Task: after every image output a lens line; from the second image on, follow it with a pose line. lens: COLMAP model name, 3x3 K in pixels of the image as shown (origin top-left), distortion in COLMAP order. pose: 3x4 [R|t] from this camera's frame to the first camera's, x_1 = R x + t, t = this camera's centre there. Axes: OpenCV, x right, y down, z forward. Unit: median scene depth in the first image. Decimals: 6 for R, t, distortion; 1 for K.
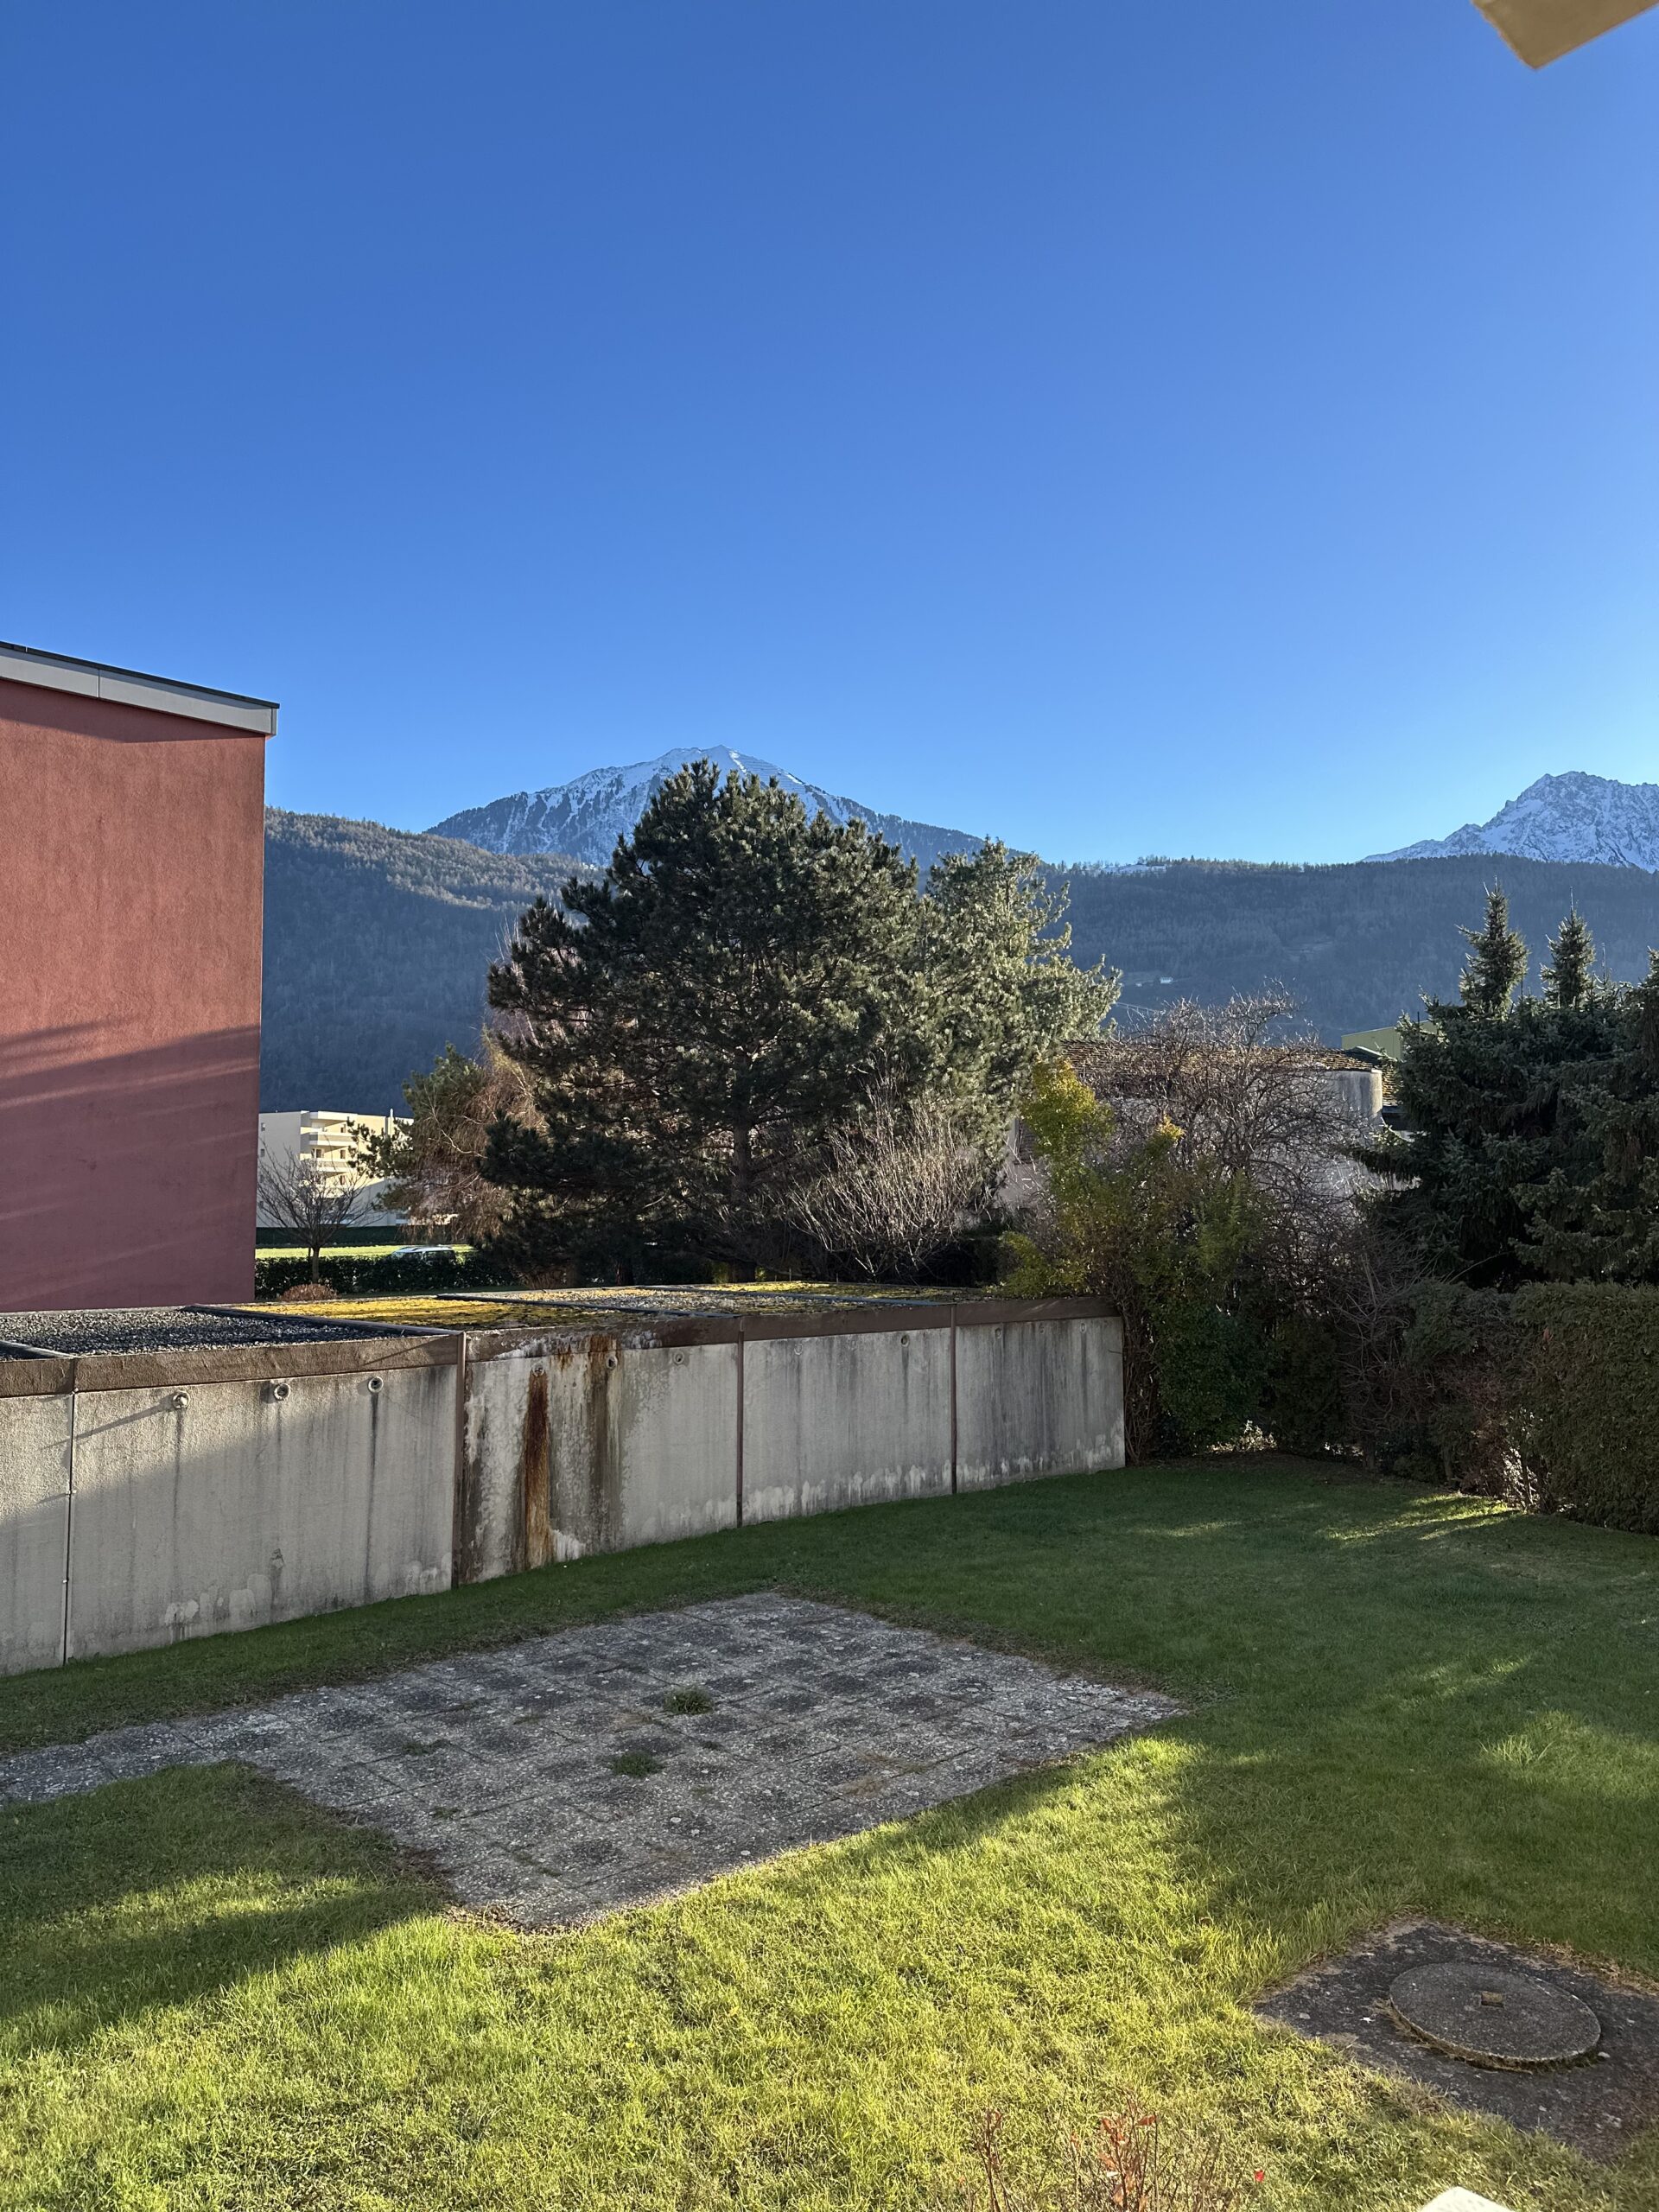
lens RADIAL K [[1568.4, 0, 839.3], [0, 1568.4, 1120.4], [0, 0, 1]] dist [0.044891, -0.045932]
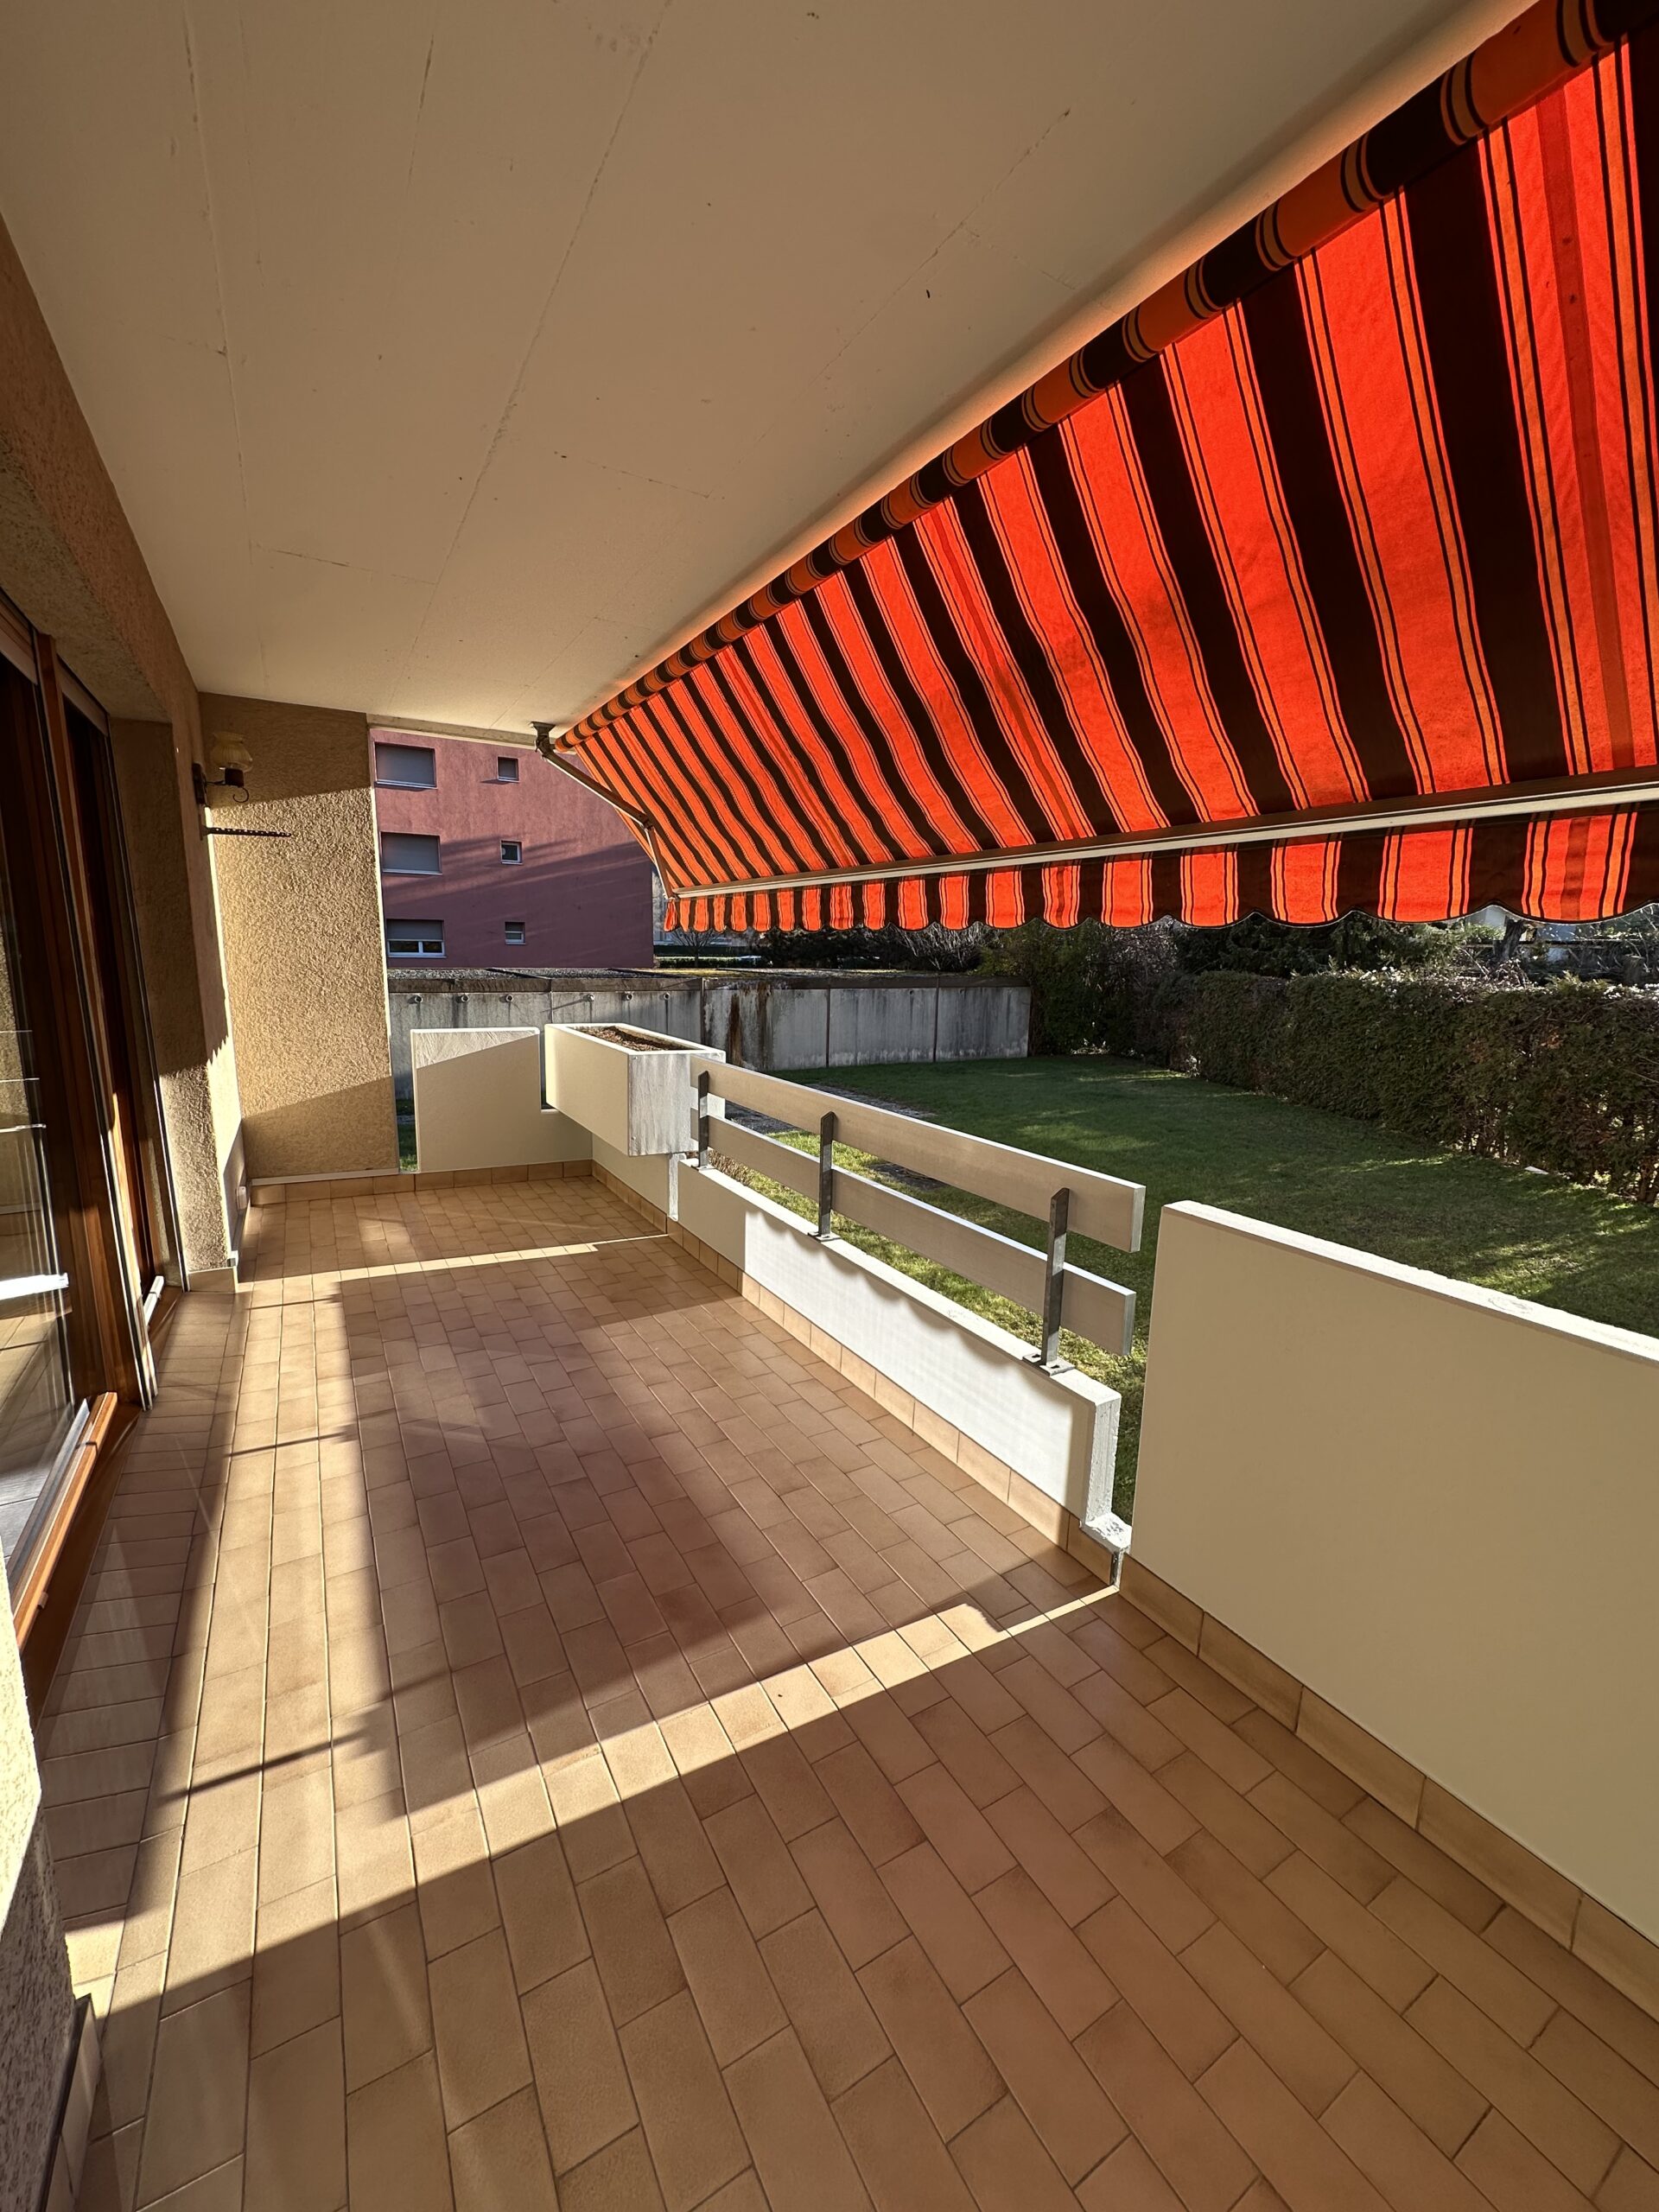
lens RADIAL K [[877.9, 0, 818.9], [0, 877.9, 1096.3], [0, 0, 1]] dist [0.000314, 0.000896]
pose [[0.980969, 0.049510, -0.187748, 0.151684], [-0.004879, 0.972925, 0.231070, -0.001461], [0.194105, -0.225756, 0.954650, -0.227360]]
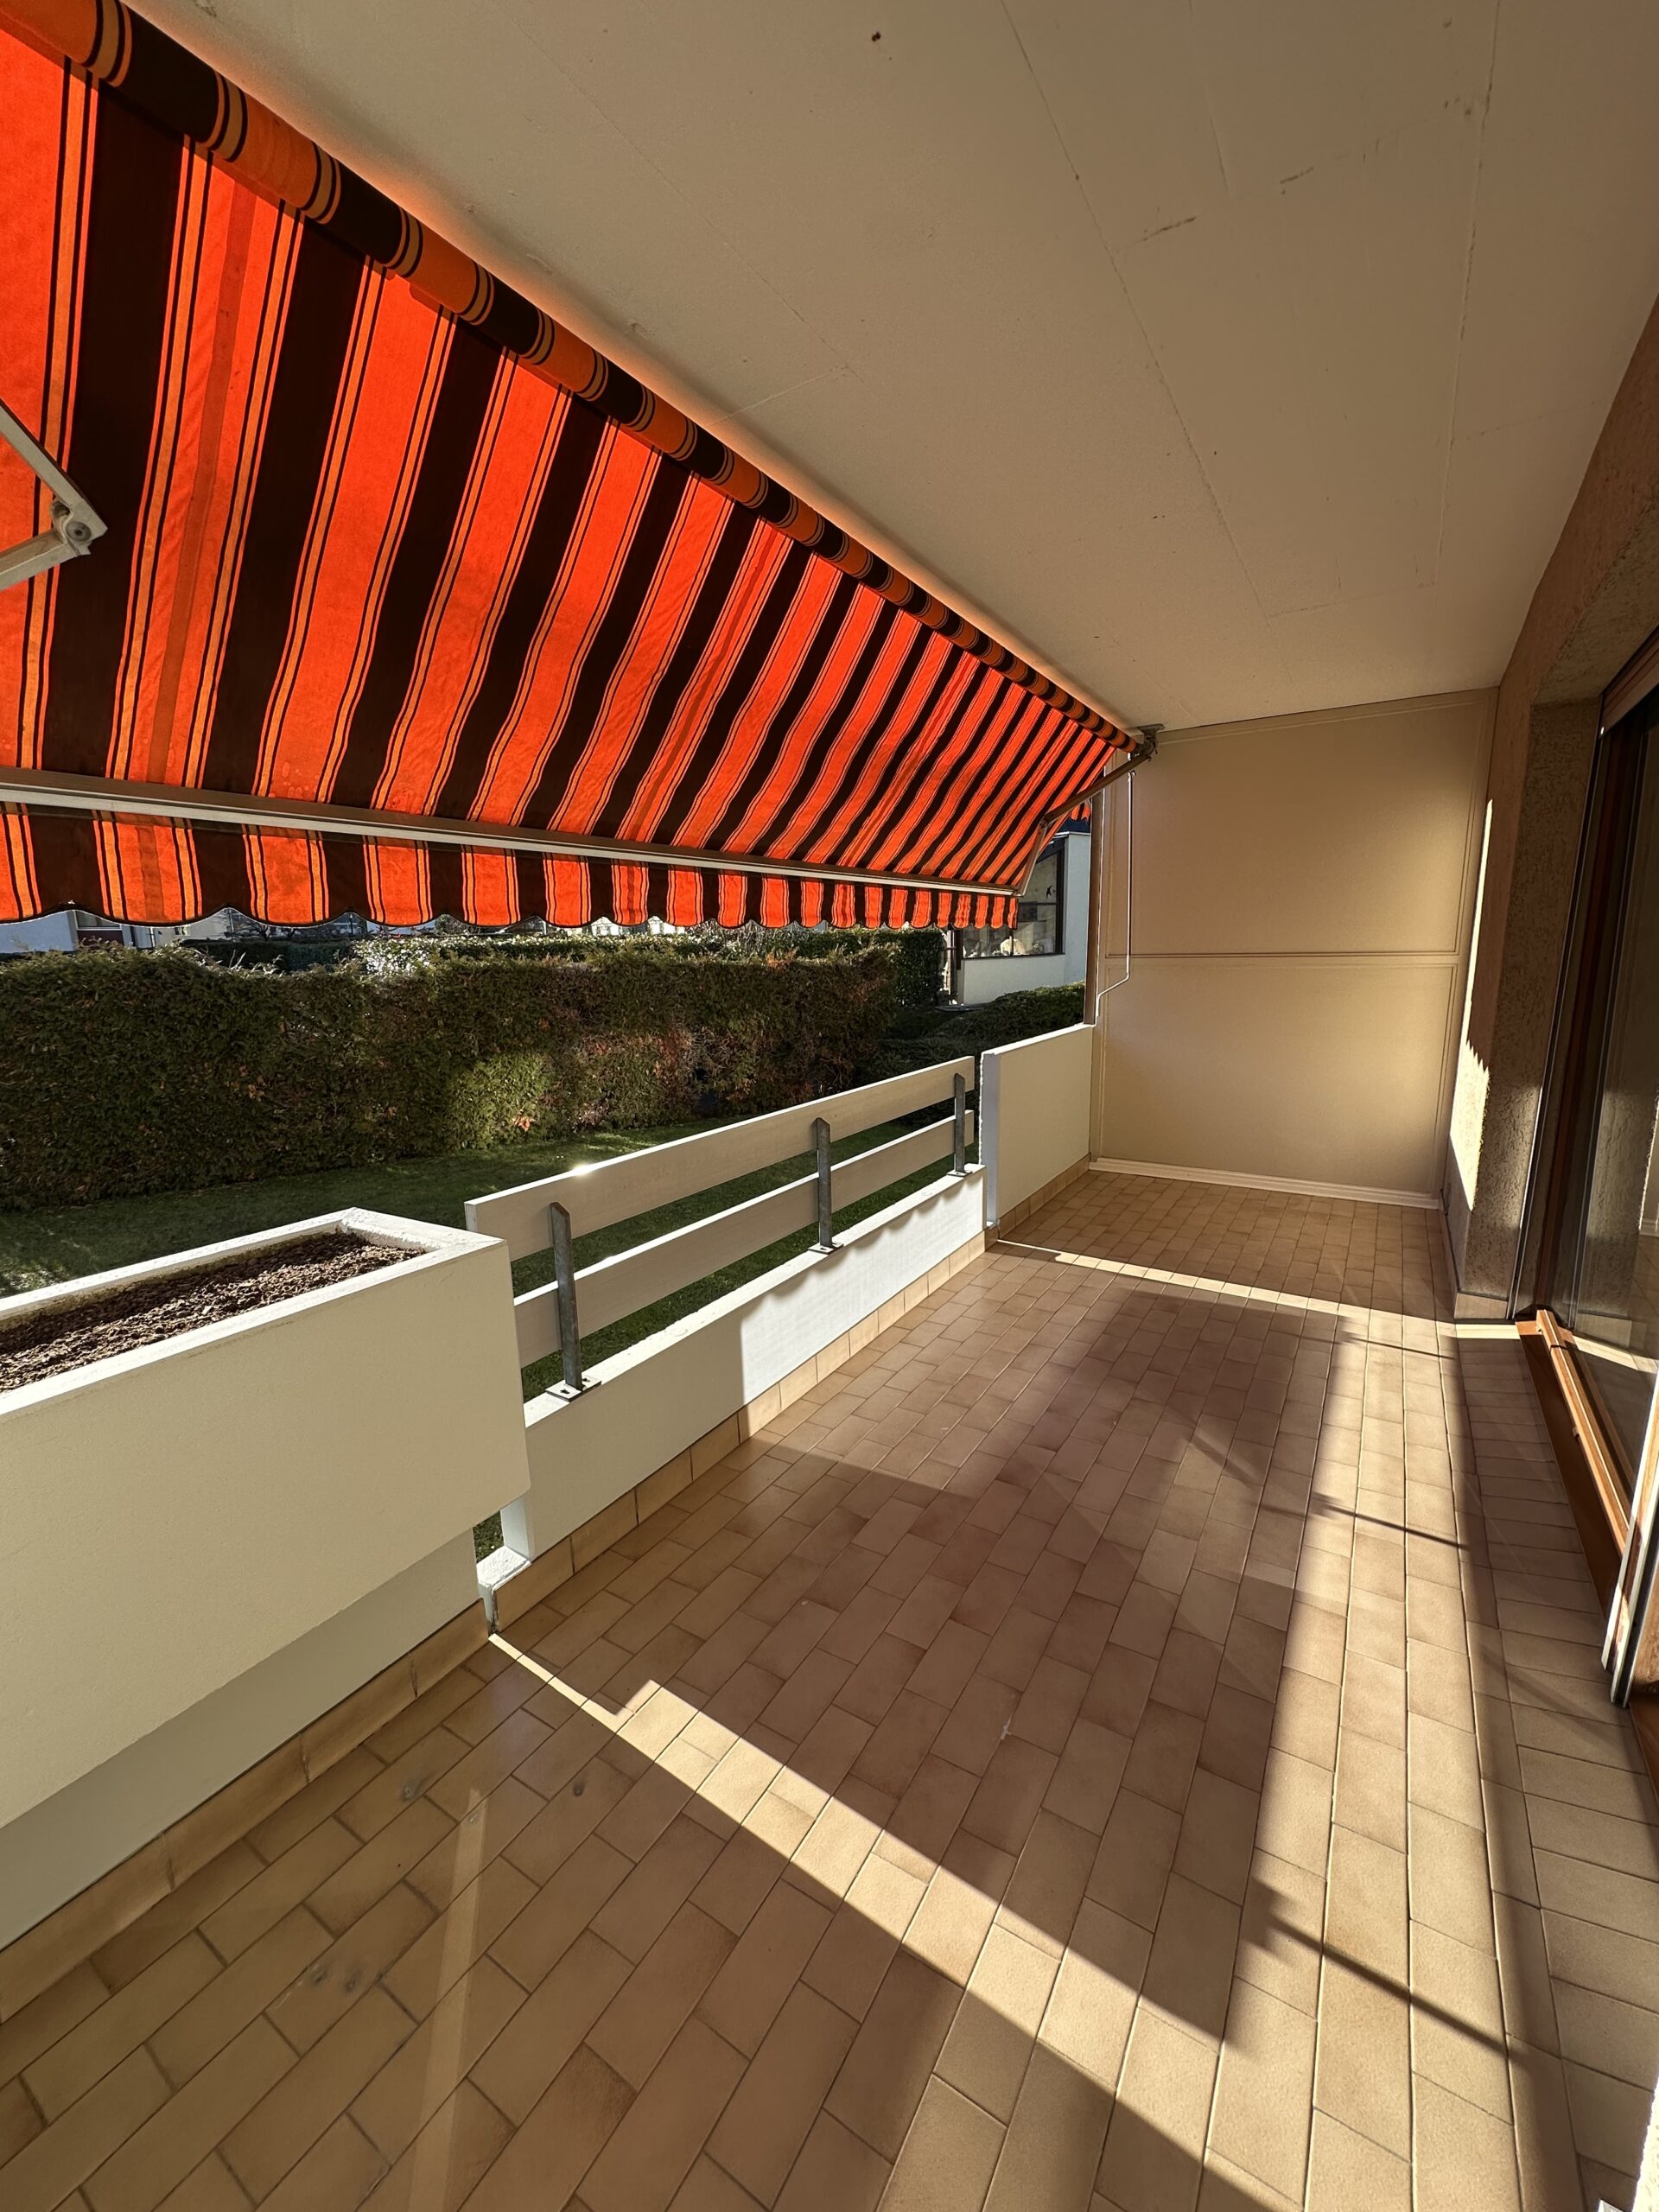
lens RADIAL K [[877.9, 0, 841.1], [0, 877.9, 1103.6], [0, 0, 1]] dist [0.000314, 0.000896]
pose [[-0.285354, -0.165592, 0.944009, -0.962045], [-0.039730, 0.986158, 0.160976, 0.079276], [-0.957599, 0.008430, -0.287983, 1.015236]]
